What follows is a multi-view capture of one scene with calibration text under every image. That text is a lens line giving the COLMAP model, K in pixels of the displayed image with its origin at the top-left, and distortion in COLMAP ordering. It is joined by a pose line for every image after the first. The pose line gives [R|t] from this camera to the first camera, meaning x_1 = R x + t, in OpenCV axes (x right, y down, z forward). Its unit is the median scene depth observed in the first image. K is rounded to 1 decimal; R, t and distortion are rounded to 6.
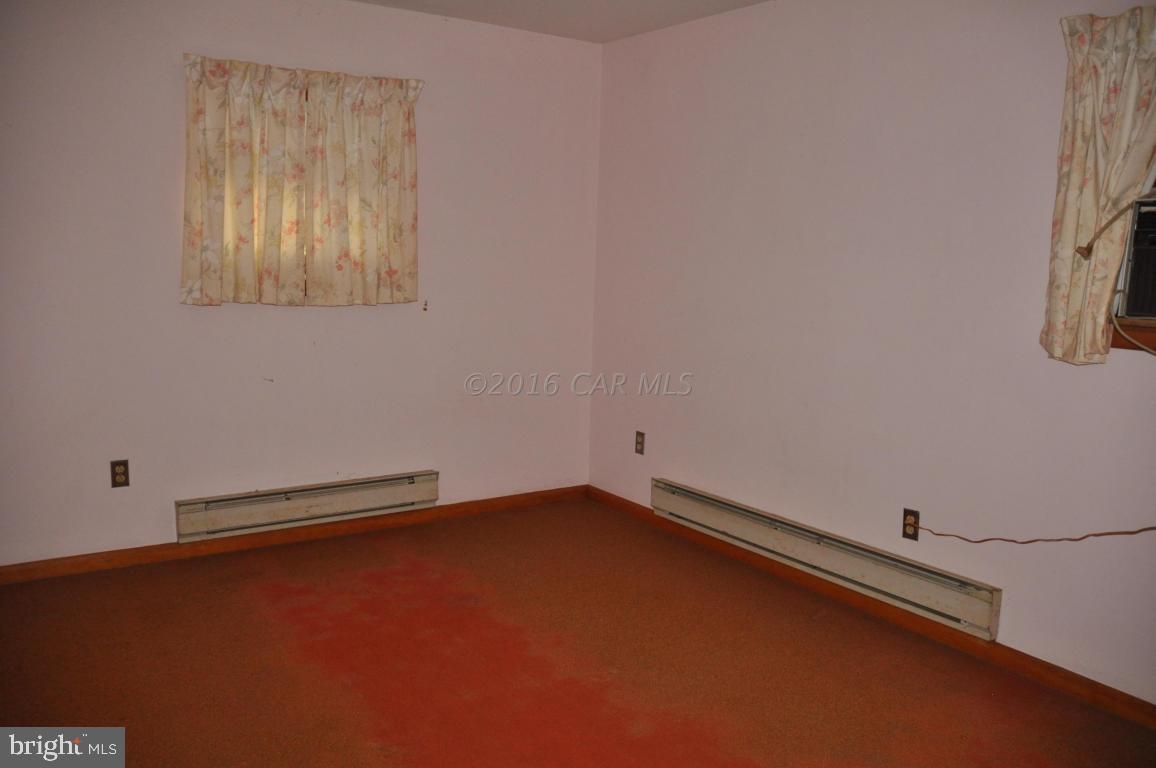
lens RADIAL K [[911.9, 0, 578.0], [0, 911.9, 384.0], [0, 0, 1]] dist [-0.151021, 0.150210]
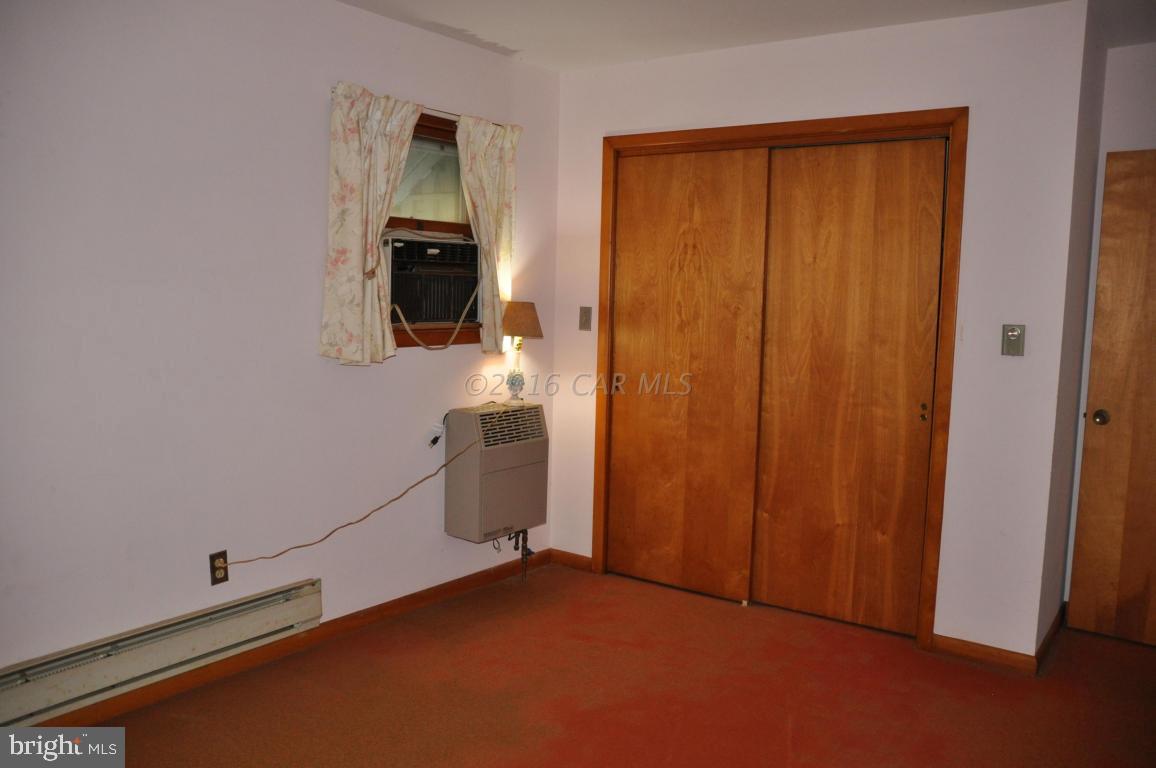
lens RADIAL K [[911.9, 0, 578.0], [0, 911.9, 384.0], [0, 0, 1]] dist [-0.151021, 0.150210]
pose [[-0.322933, -0.116202, 0.939261, -0.604688], [0.126666, 0.978199, 0.164569, -0.137338], [-0.937907, 0.172117, -0.301174, 0.900595]]
